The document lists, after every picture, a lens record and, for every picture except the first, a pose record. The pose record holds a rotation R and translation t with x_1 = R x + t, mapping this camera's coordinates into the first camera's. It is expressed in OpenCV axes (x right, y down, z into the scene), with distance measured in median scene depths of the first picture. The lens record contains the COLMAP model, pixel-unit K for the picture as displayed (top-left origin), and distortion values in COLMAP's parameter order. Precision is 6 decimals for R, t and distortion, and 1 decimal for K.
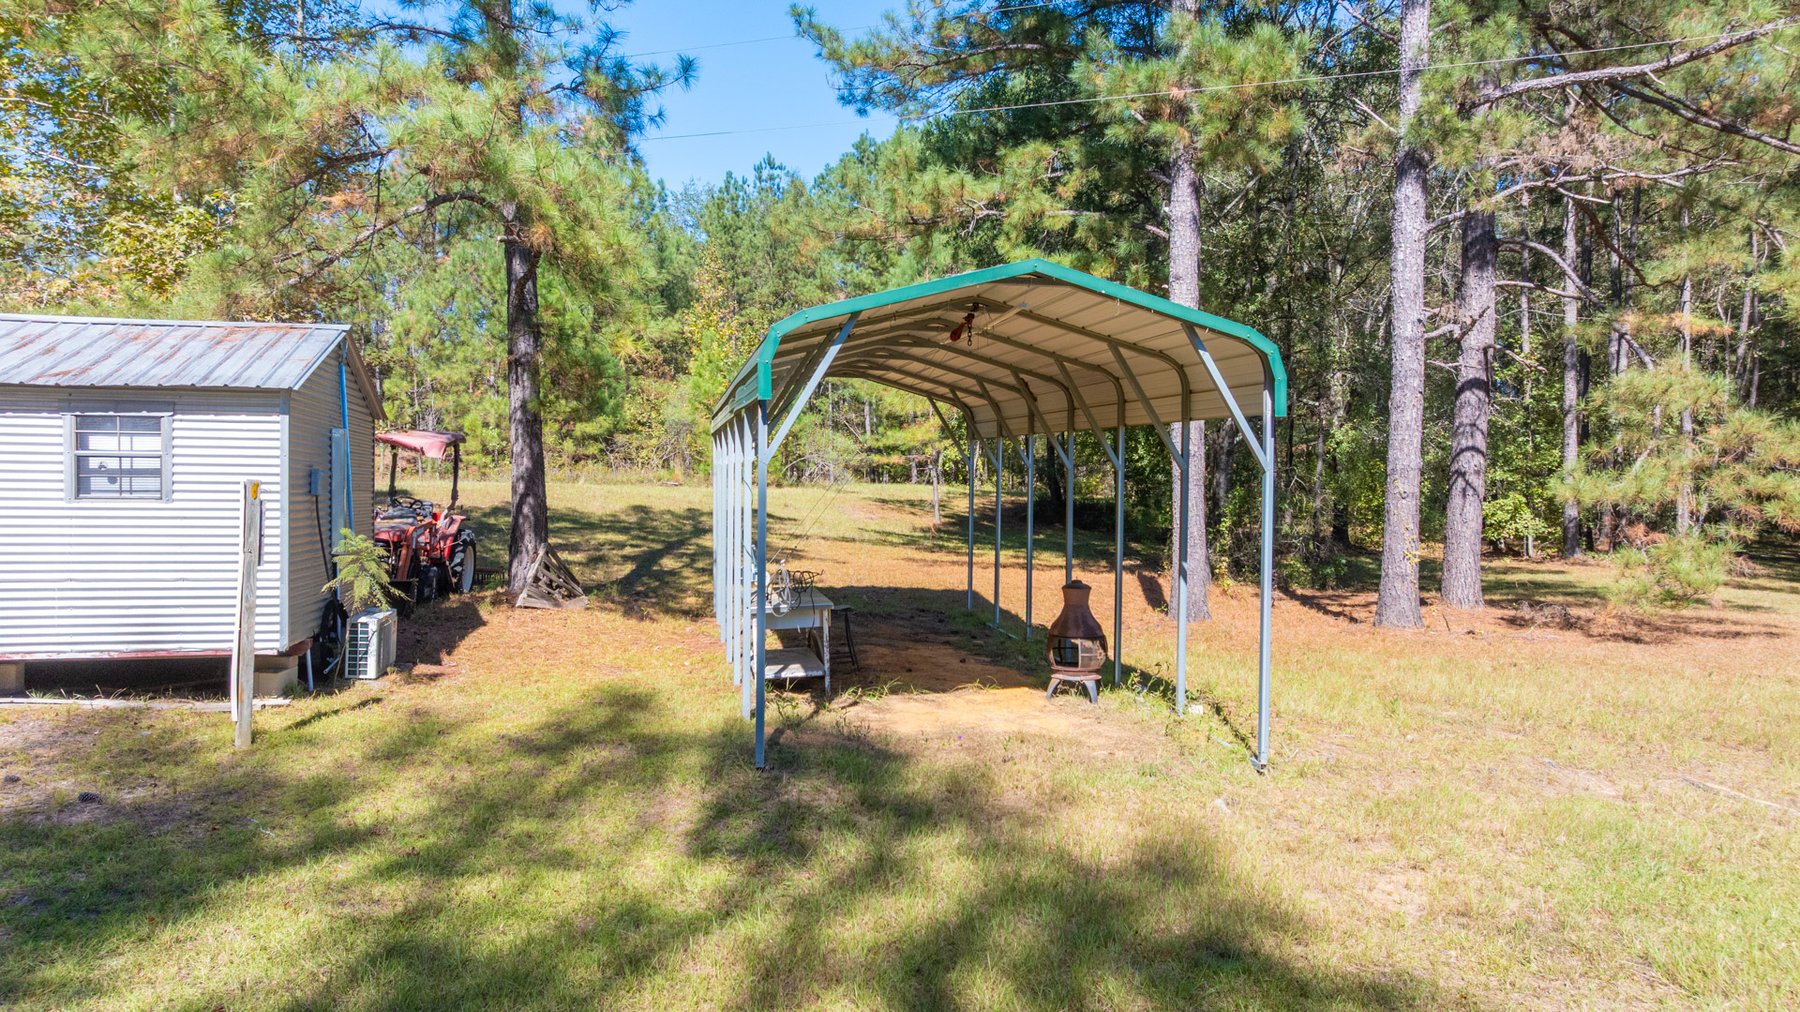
lens RADIAL K [[1276.4, 0, 900.0], [0, 1276.4, 506.0], [0, 0, 1]] dist [-0.032247, 0.033038]
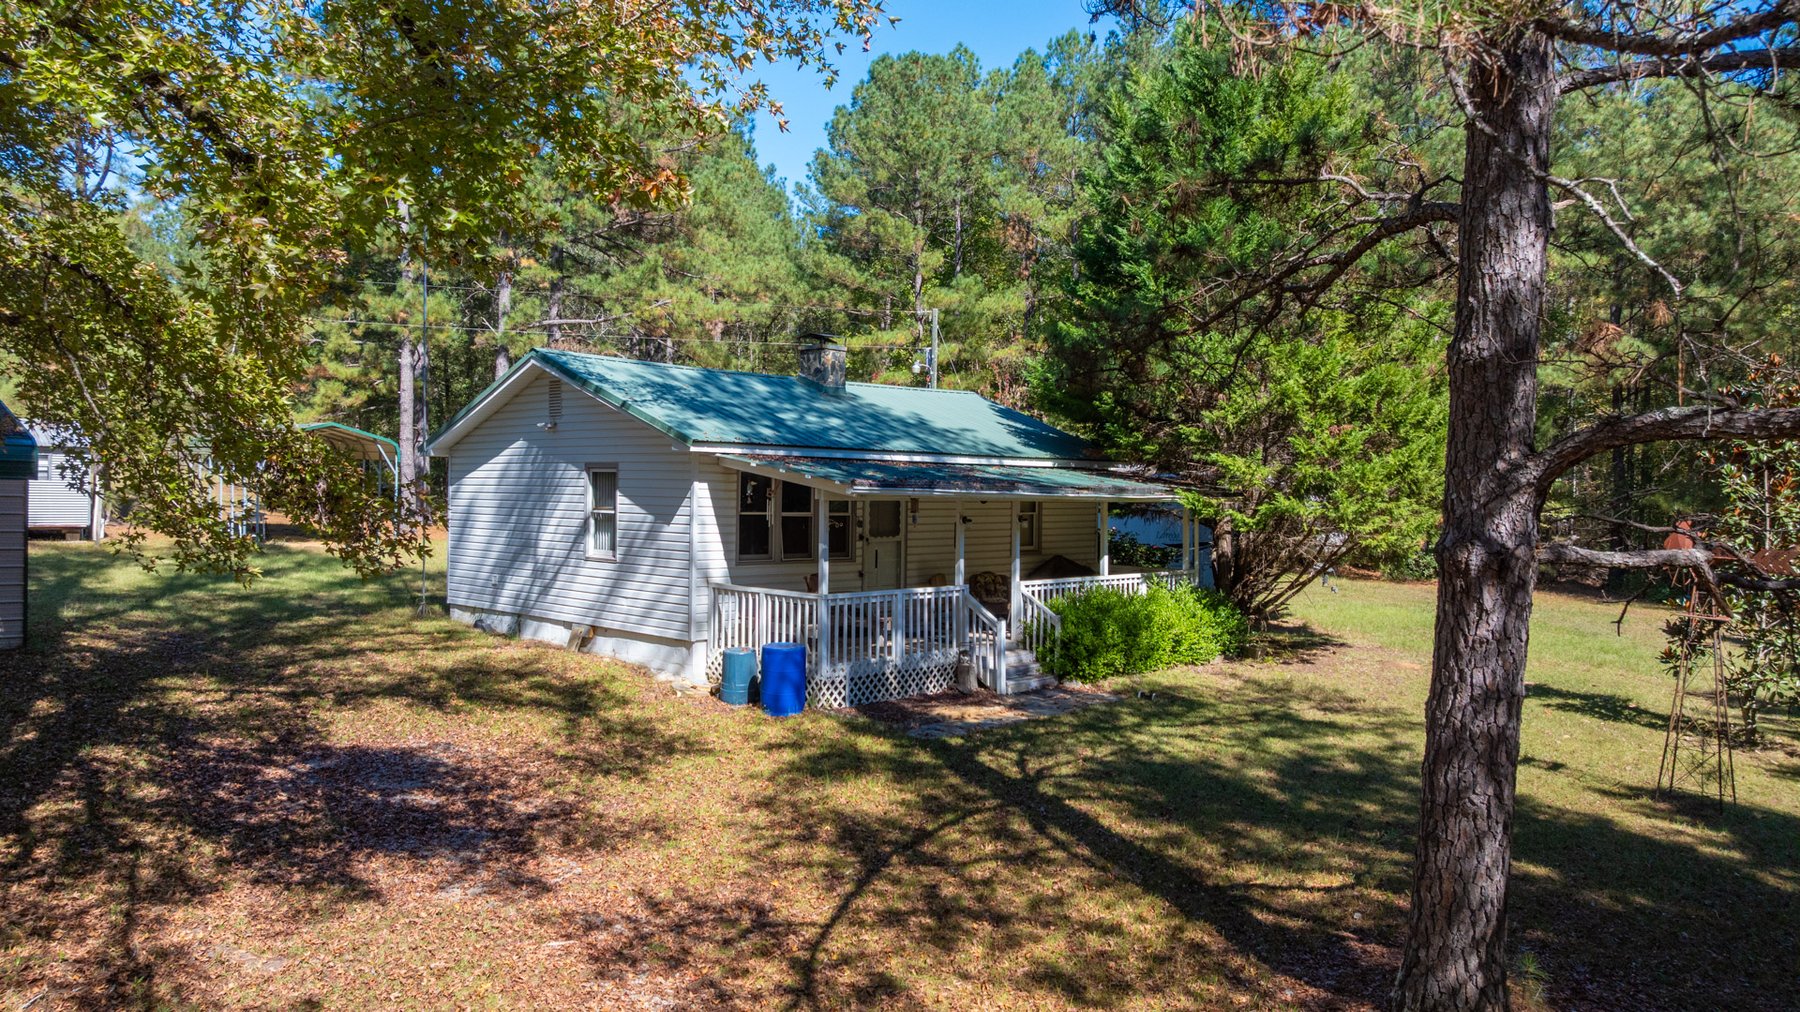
lens RADIAL K [[1276.4, 0, 900.0], [0, 1276.4, 506.0], [0, 0, 1]] dist [-0.032247, 0.033038]
pose [[0.874090, 0.007491, 0.485706, -0.126944], [-0.012605, 0.999894, 0.007263, 0.009026], [-0.485600, -0.012471, 0.874092, -1.578627]]
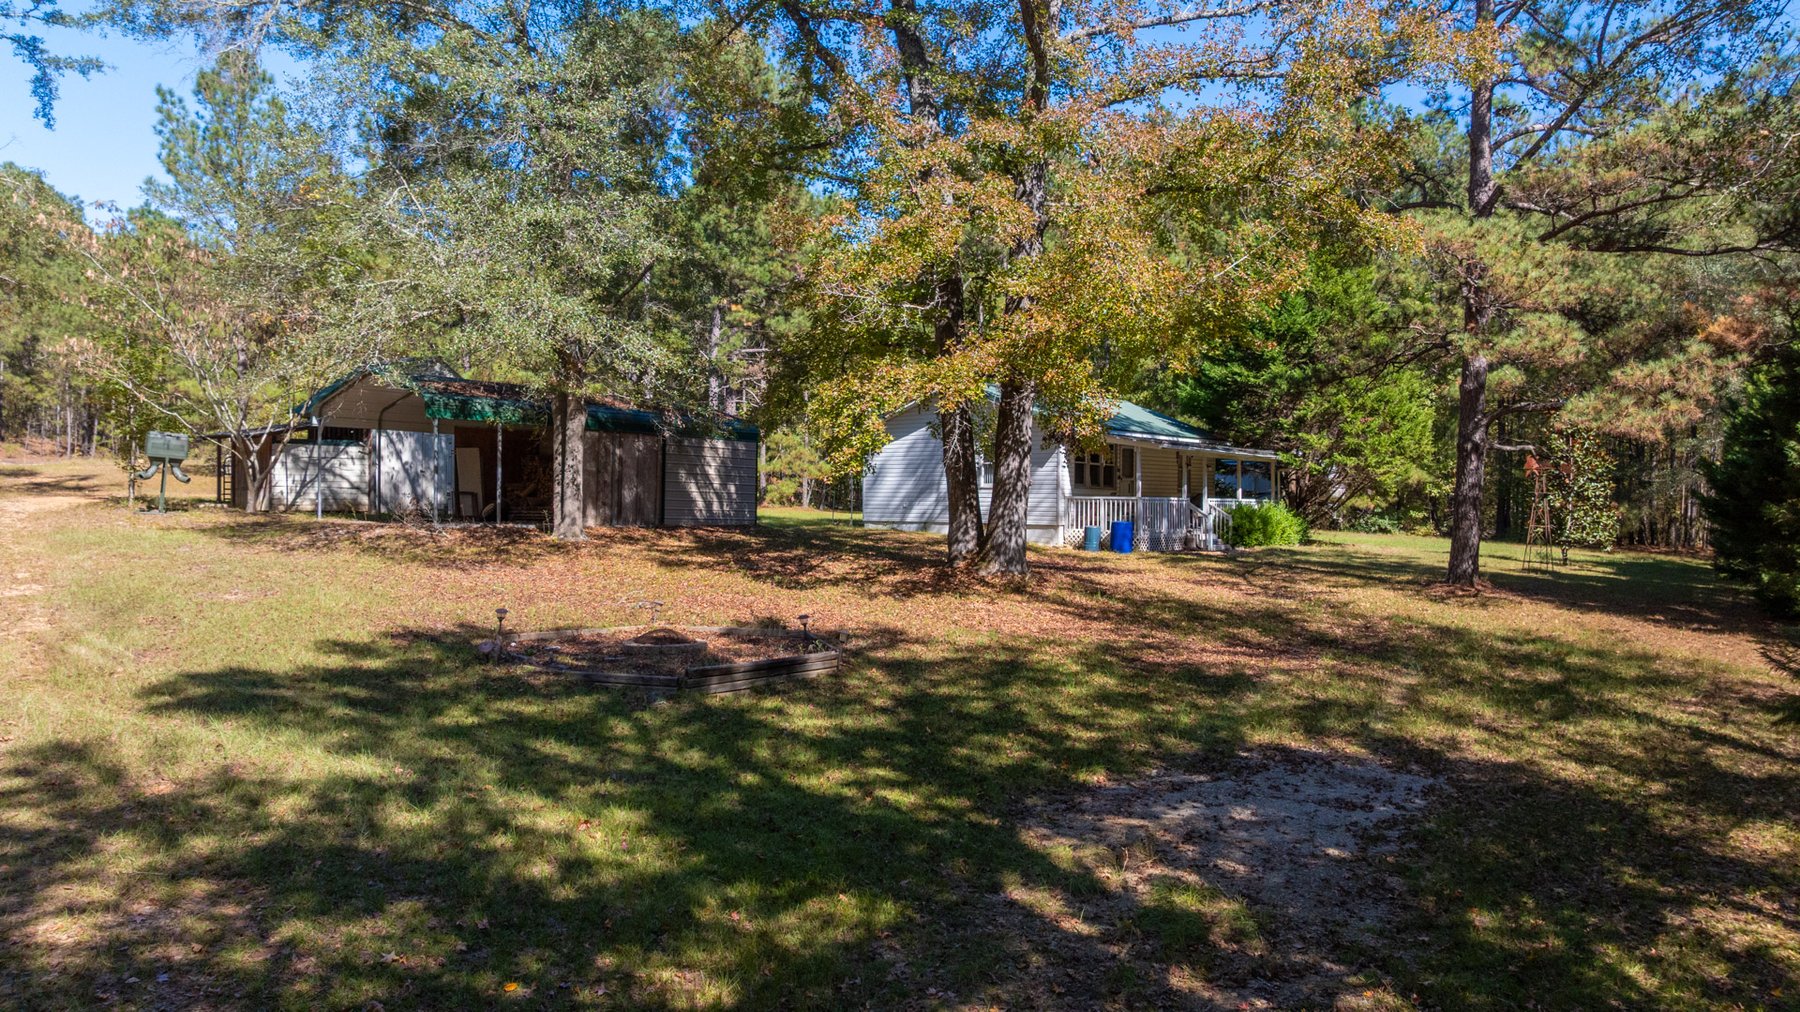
lens RADIAL K [[1276.4, 0, 900.0], [0, 1276.4, 506.0], [0, 0, 1]] dist [-0.032247, 0.033038]
pose [[0.834347, 0.007577, 0.551187, -1.110987], [-0.006922, 0.999971, -0.003270, 0.104880], [-0.551196, -0.001087, 0.834375, -2.164640]]
